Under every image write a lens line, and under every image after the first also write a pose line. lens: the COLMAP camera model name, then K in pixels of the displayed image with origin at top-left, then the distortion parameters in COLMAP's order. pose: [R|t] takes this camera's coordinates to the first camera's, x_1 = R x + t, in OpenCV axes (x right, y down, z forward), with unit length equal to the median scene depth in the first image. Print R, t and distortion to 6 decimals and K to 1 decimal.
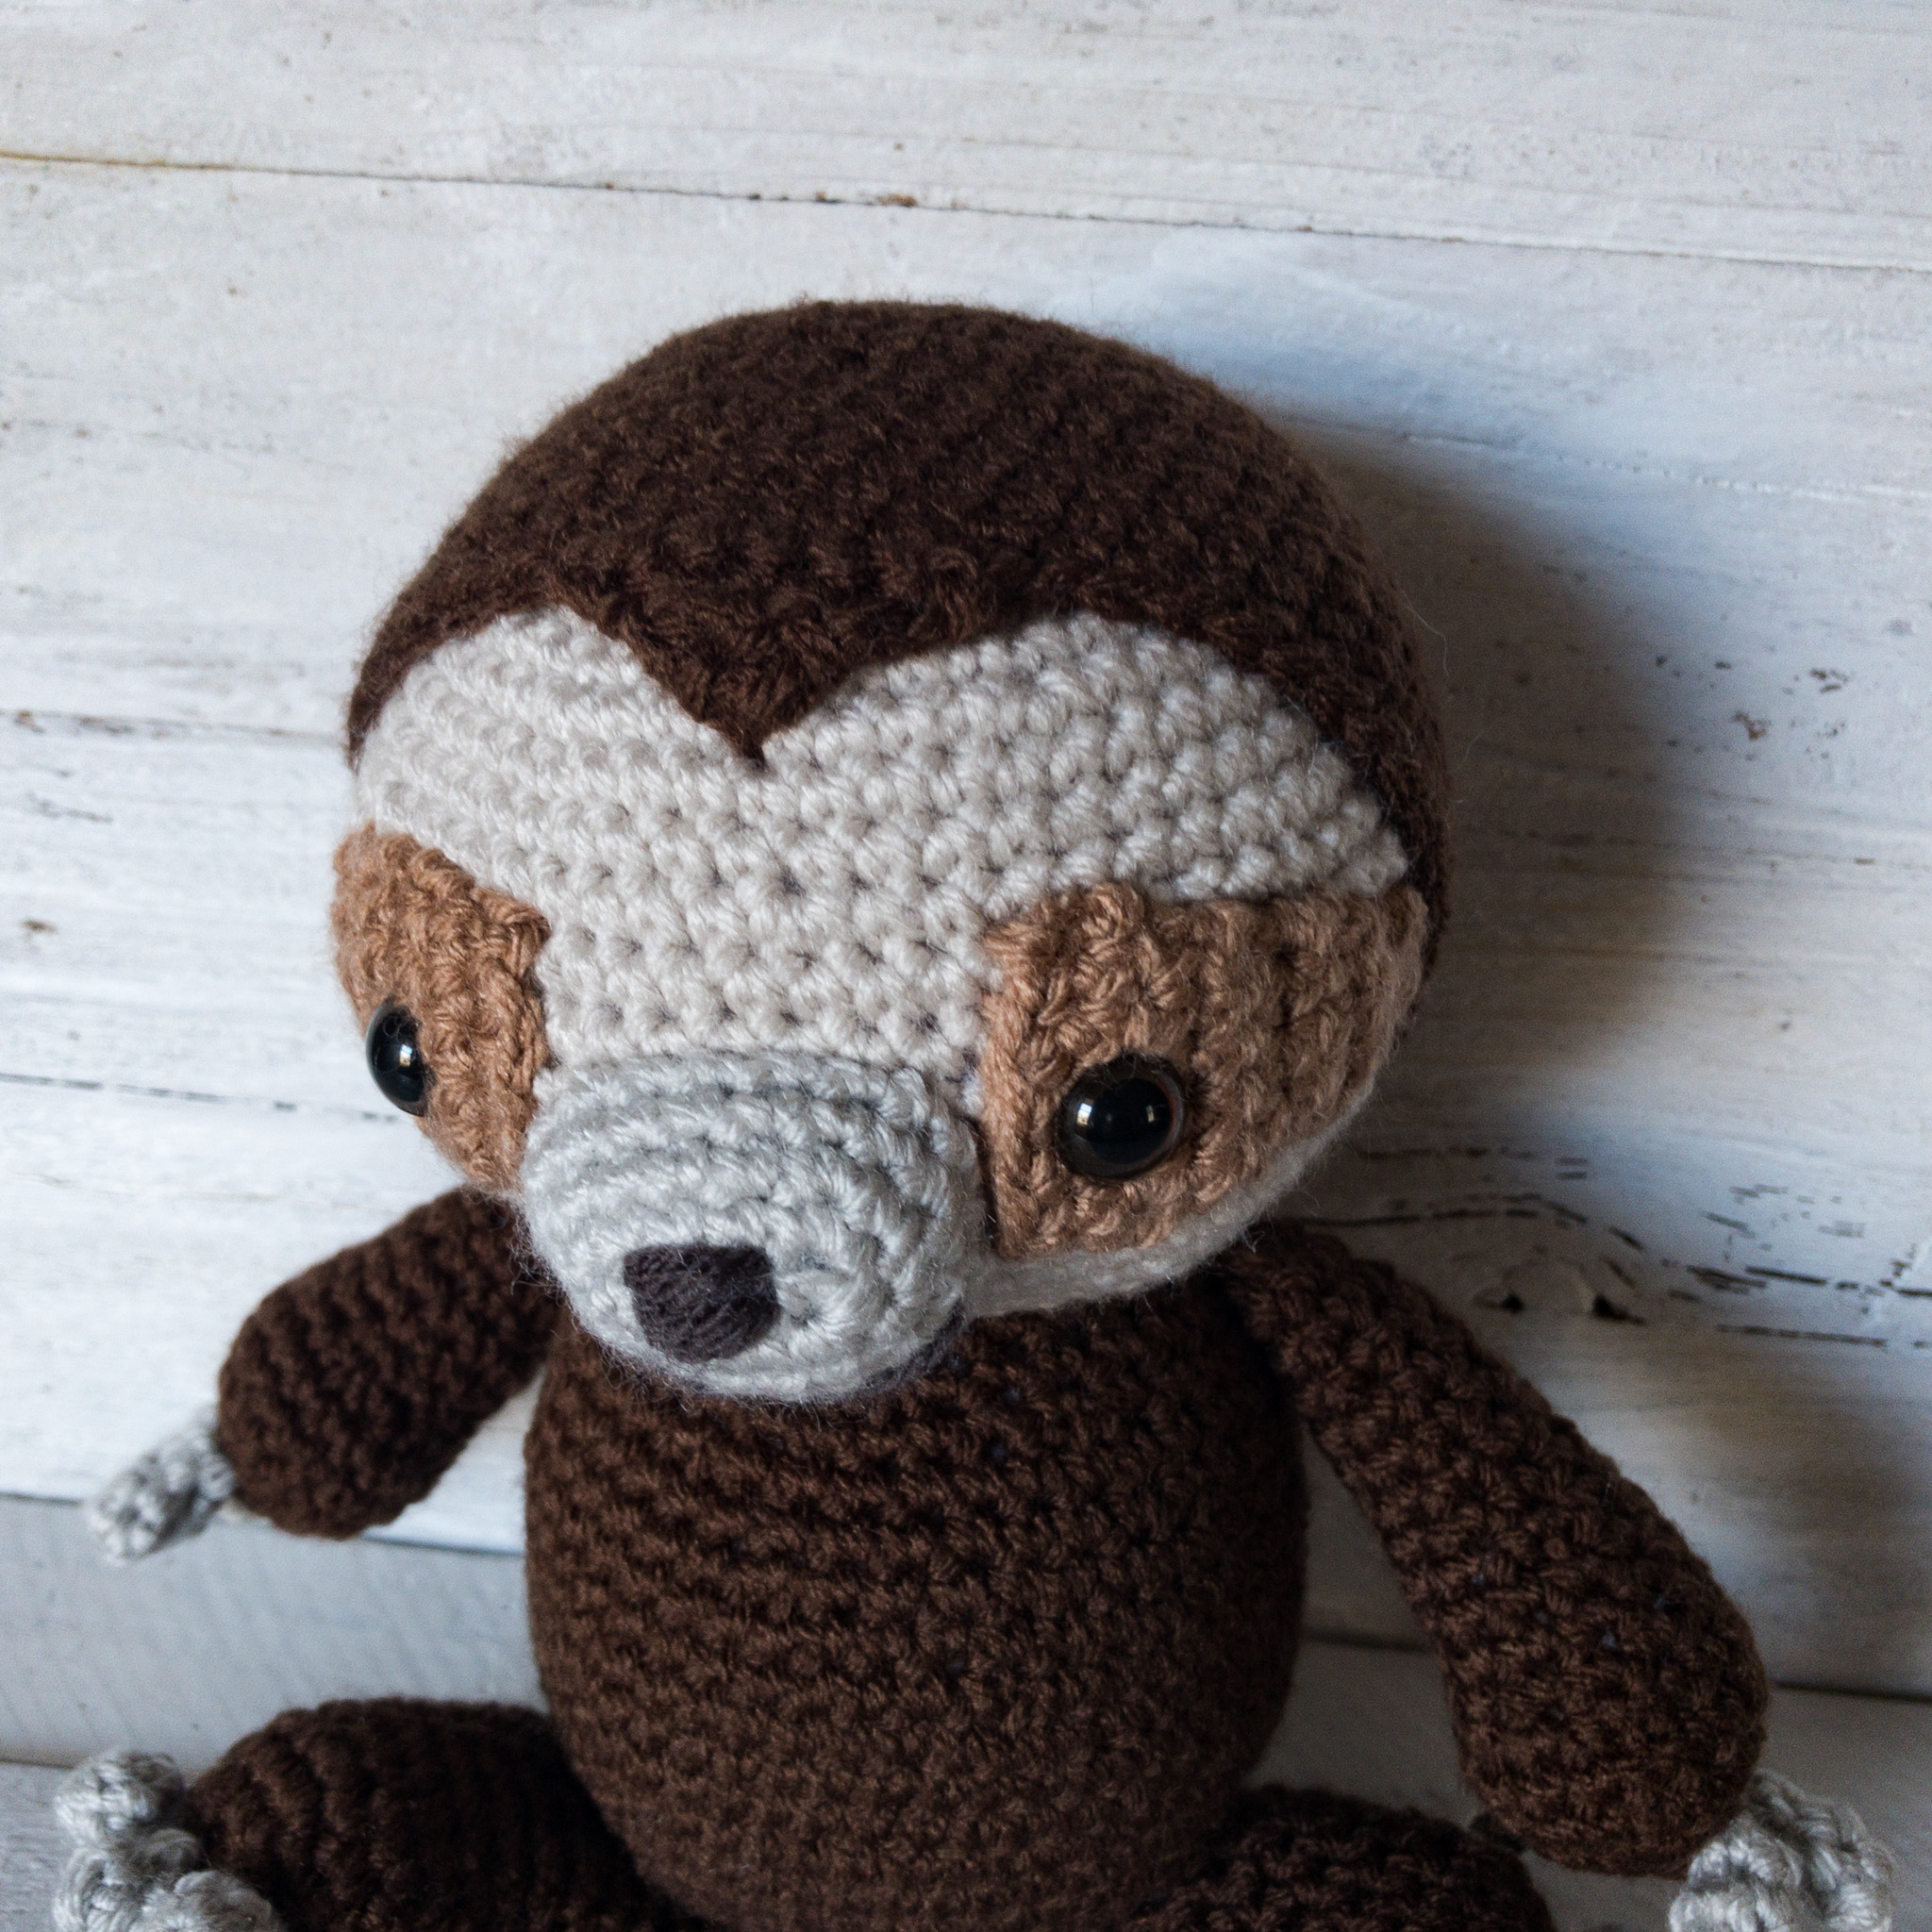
lens RADIAL K [[2215.8, 0, 829.7], [0, 2215.8, 917.6], [0, 0, 1]] dist [-0.020093, -0.036288]
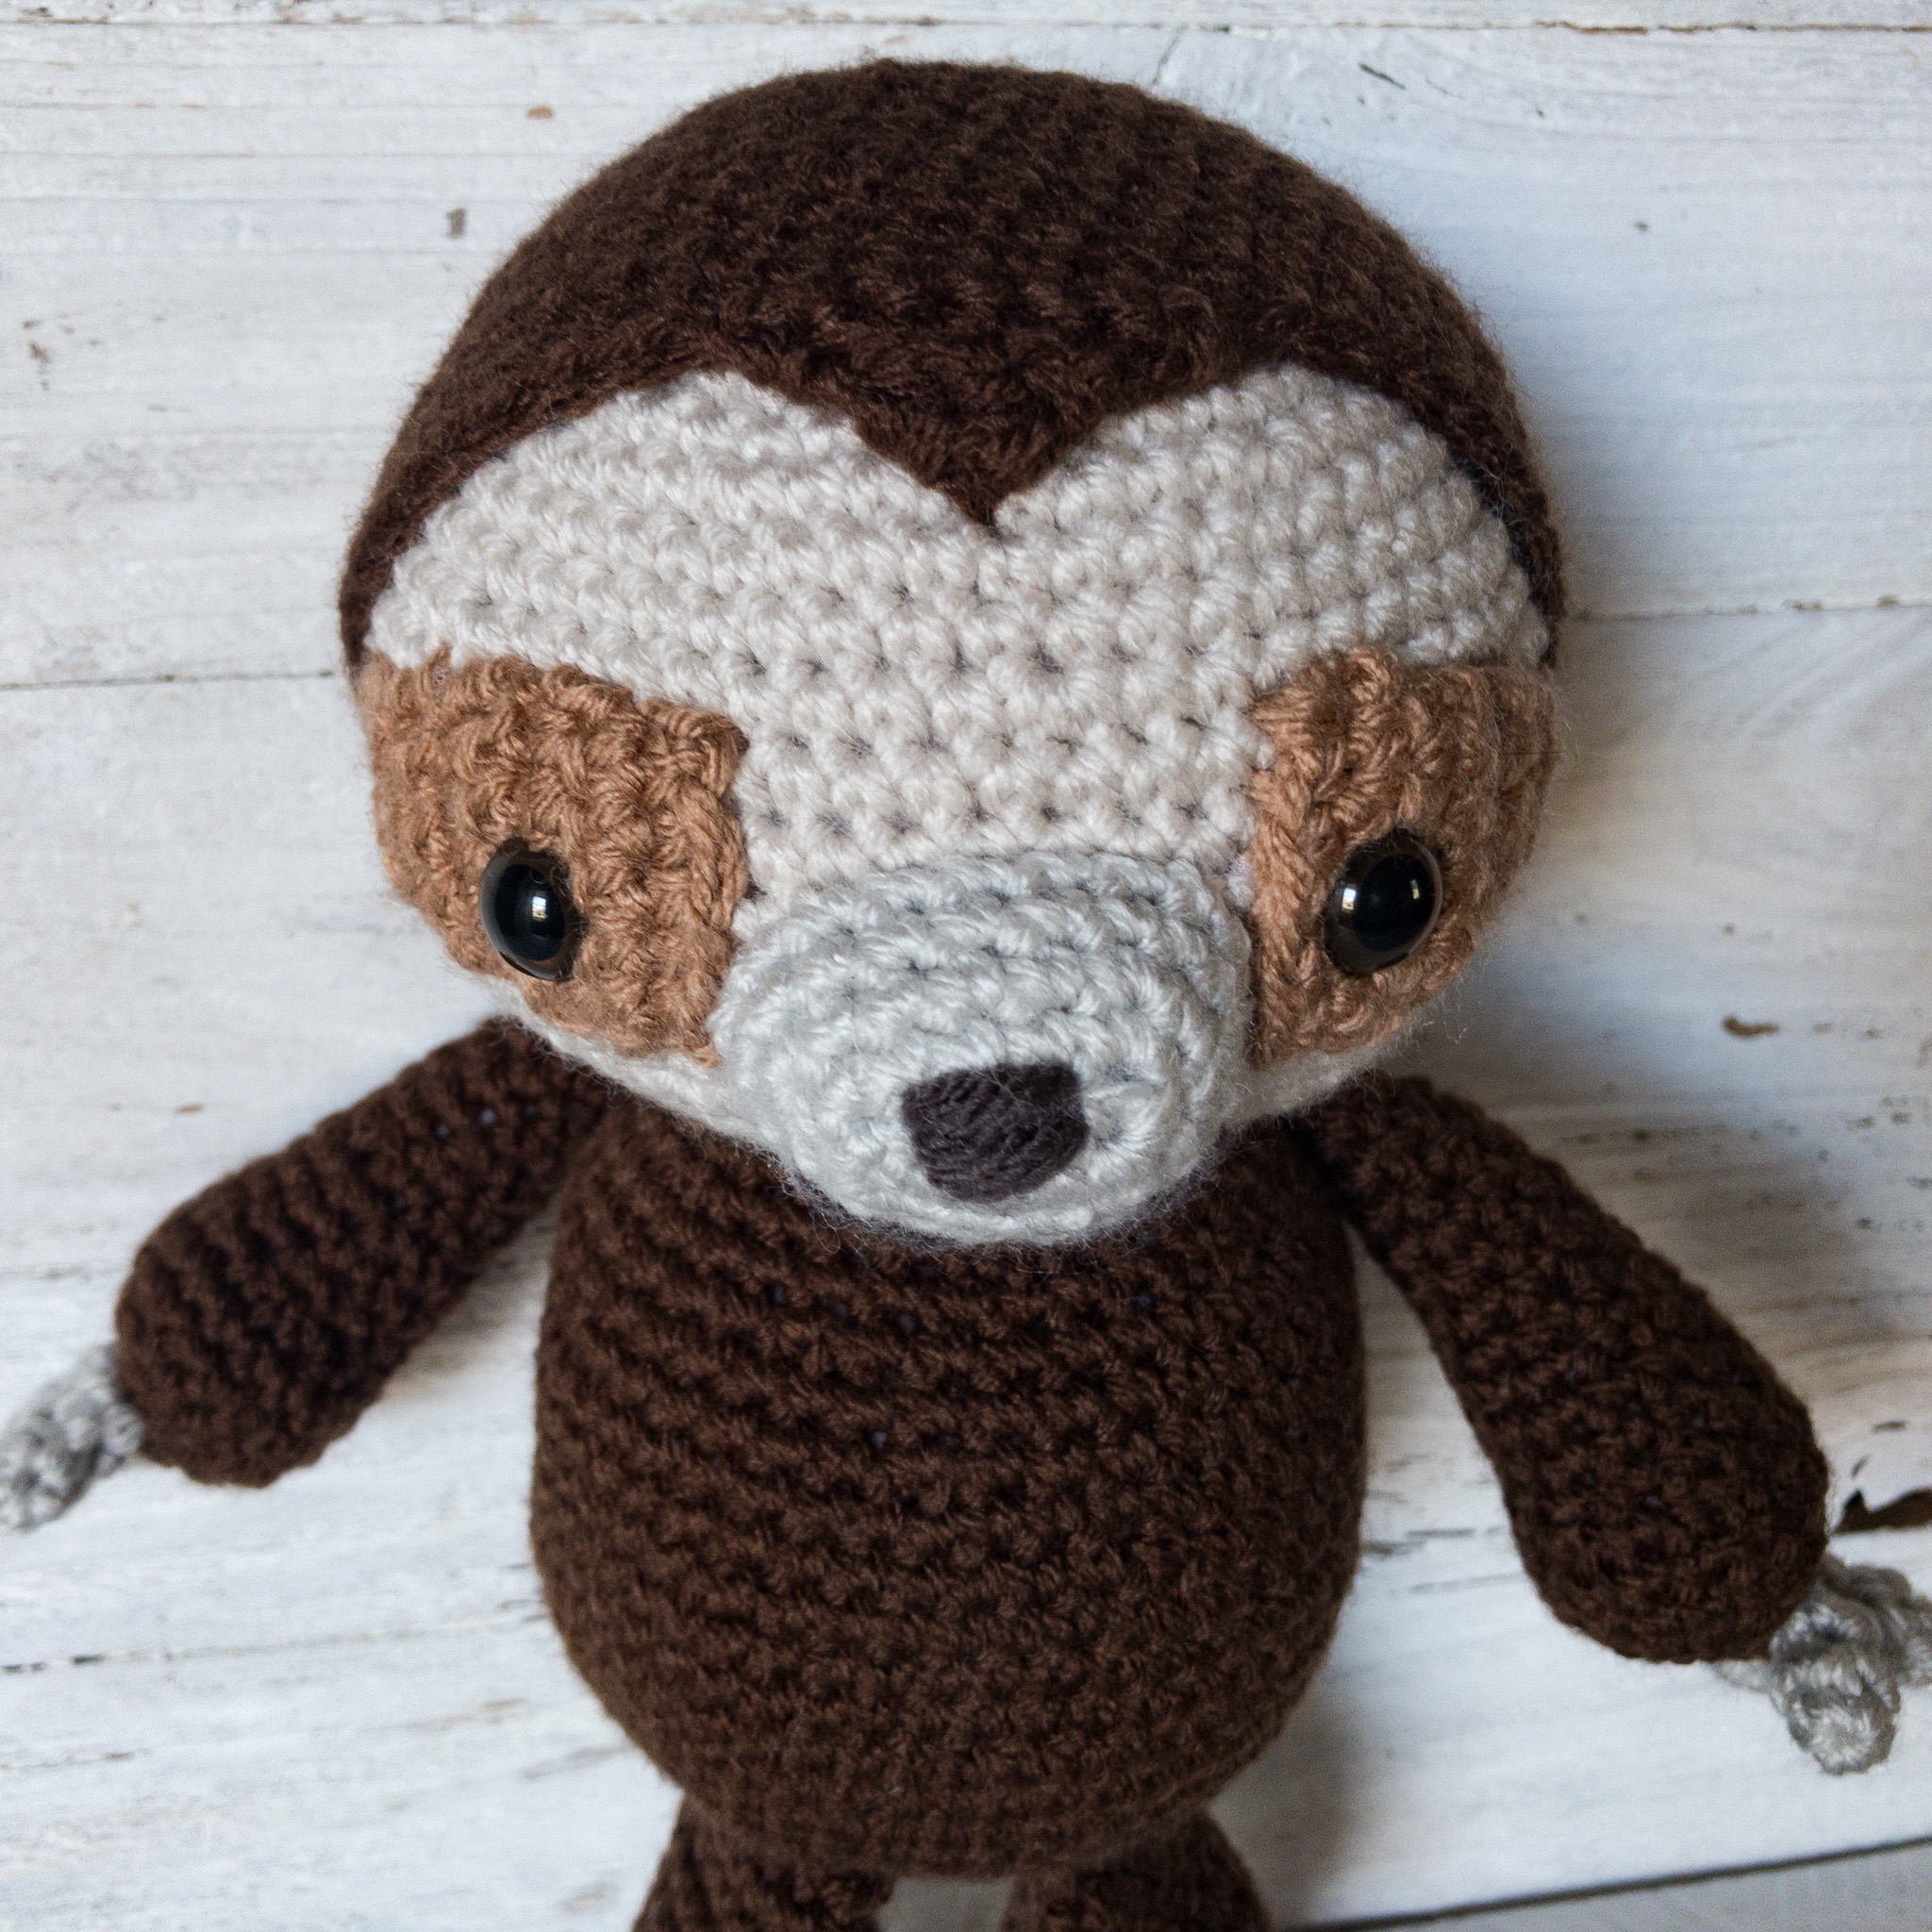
lens RADIAL K [[2215.8, 0, 829.7], [0, 2215.8, 917.6], [0, 0, 1]] dist [-0.020093, -0.036288]
pose [[0.962461, -0.075094, 0.260826, -0.326891], [0.072833, 0.997176, 0.018338, 0.061953], [-0.261467, 0.001347, 0.965212, 0.151690]]
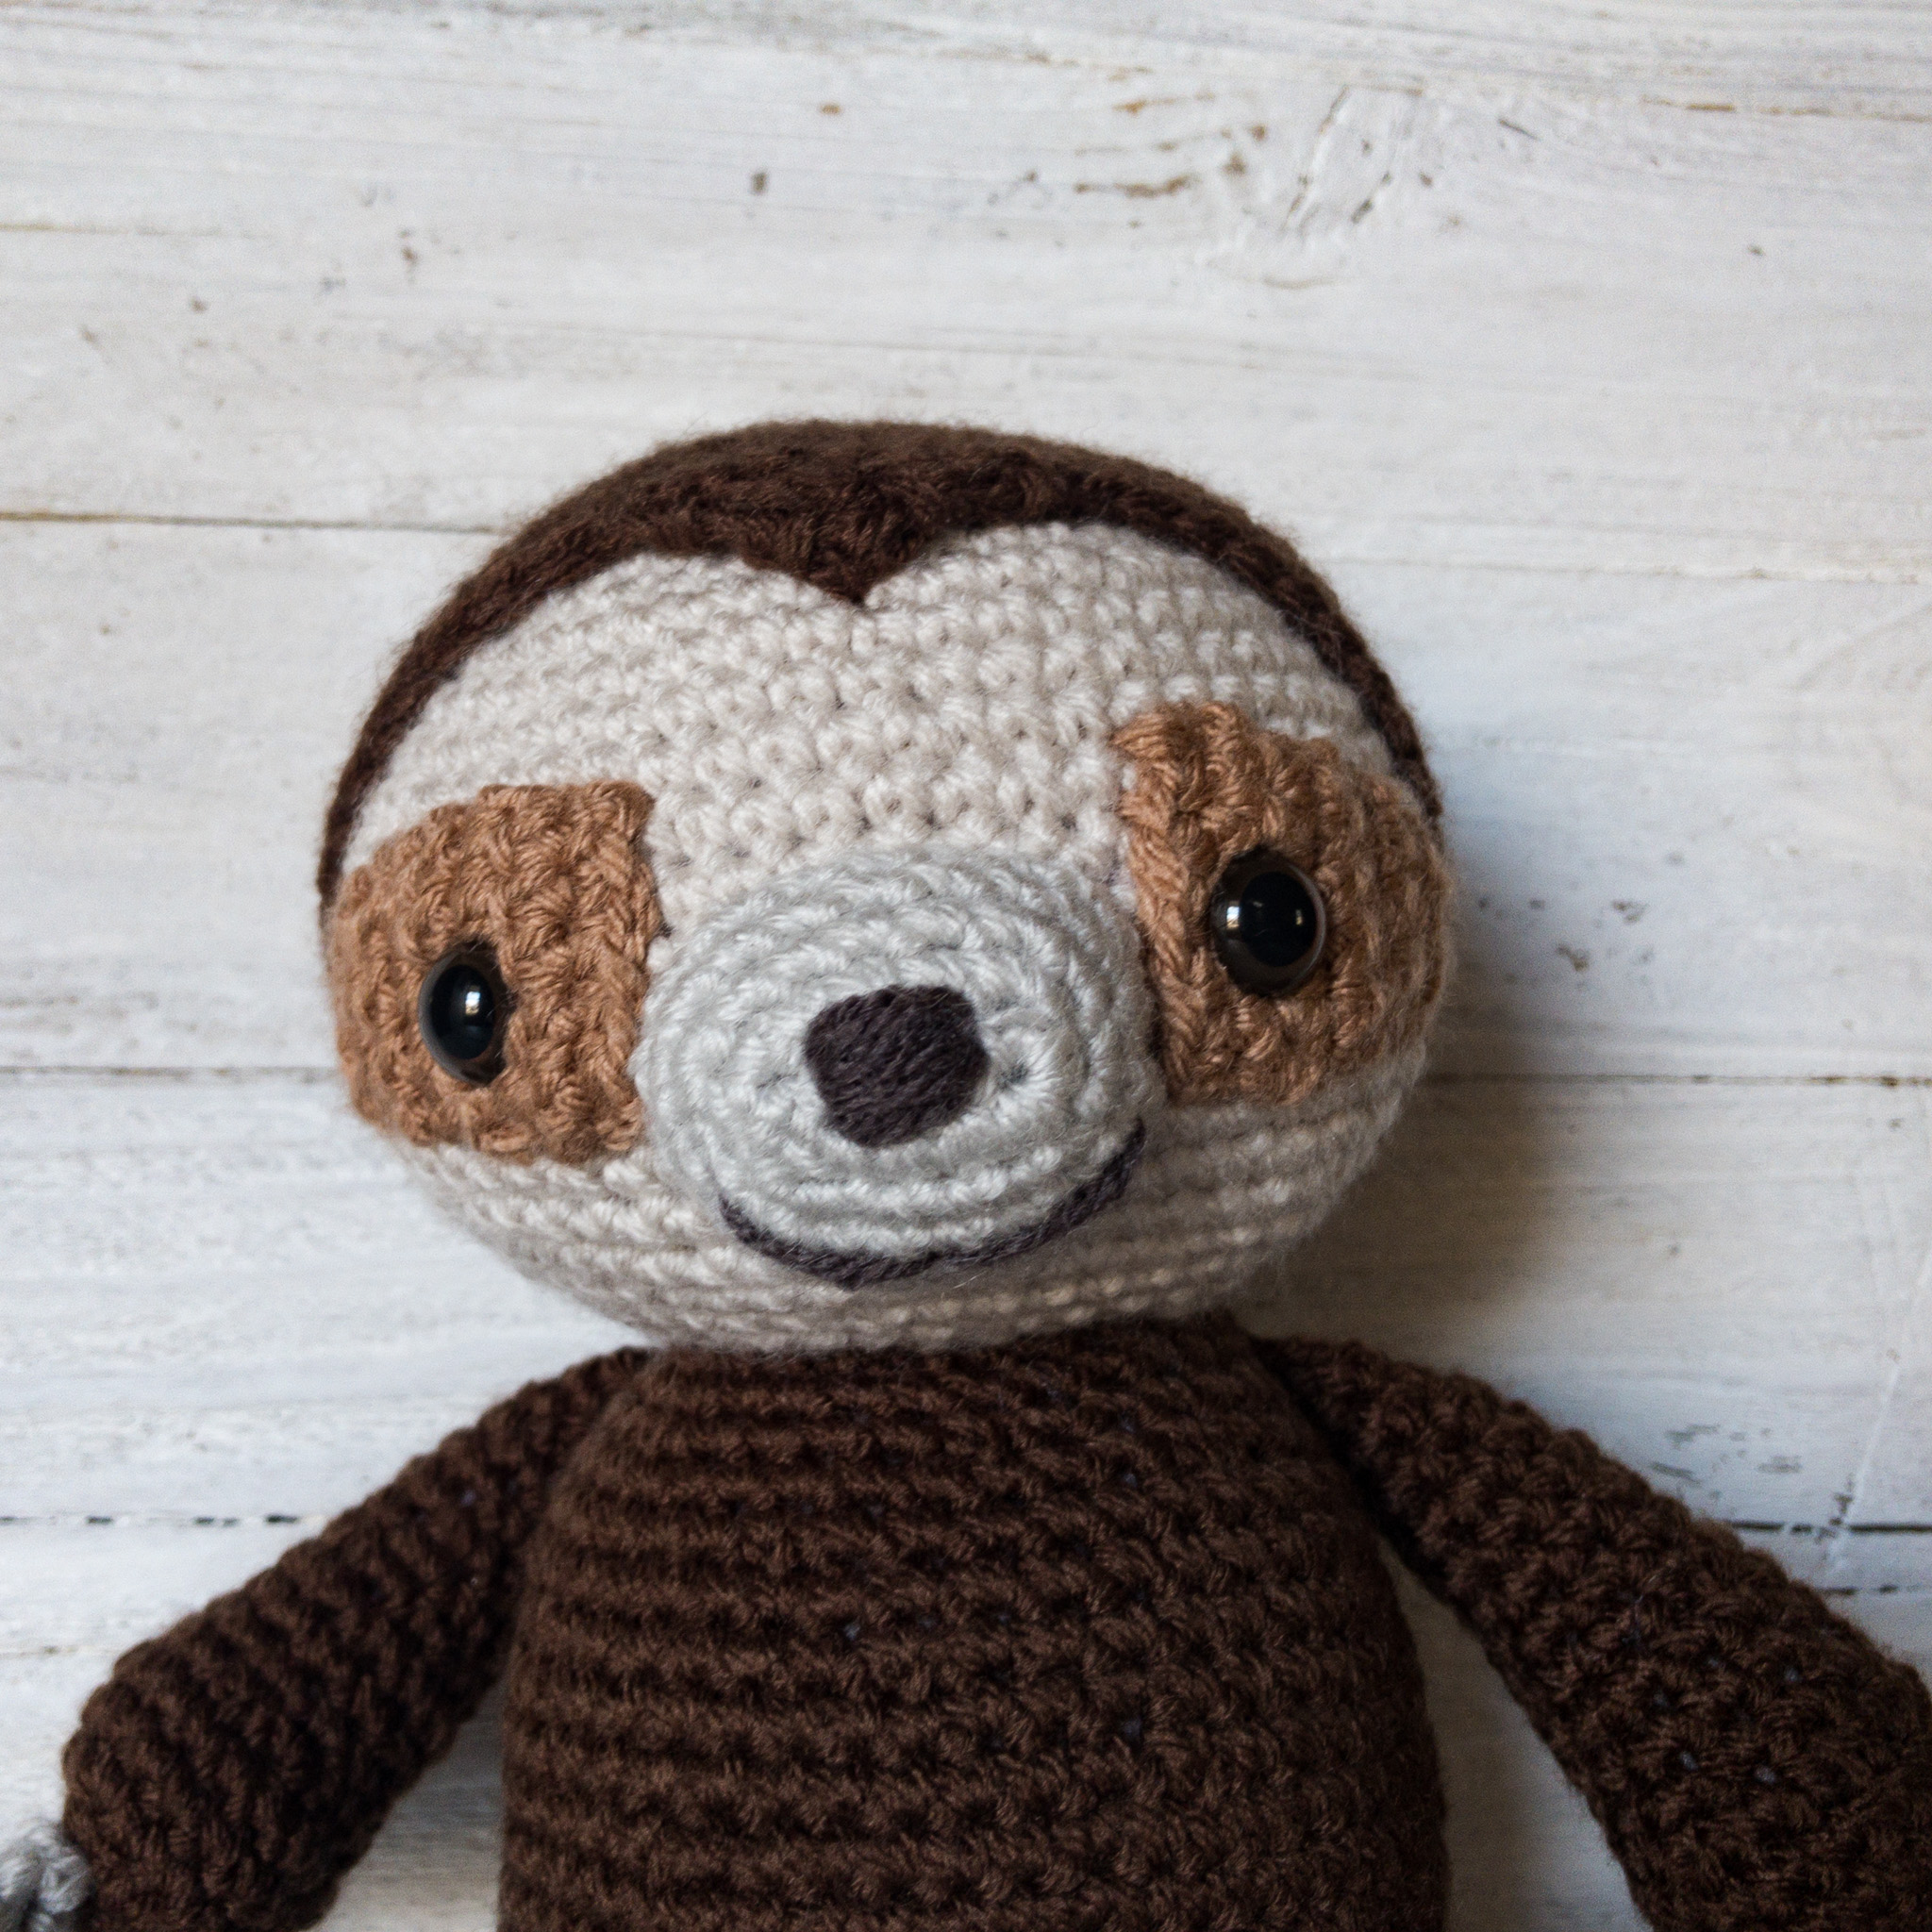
lens RADIAL K [[2215.8, 0, 829.7], [0, 2215.8, 917.6], [0, 0, 1]] dist [-0.020093, -0.036288]
pose [[0.971228, -0.017487, 0.237508, -0.280678], [0.128658, 0.877769, -0.461486, 0.501787], [-0.200407, 0.478766, 0.854764, 0.192280]]
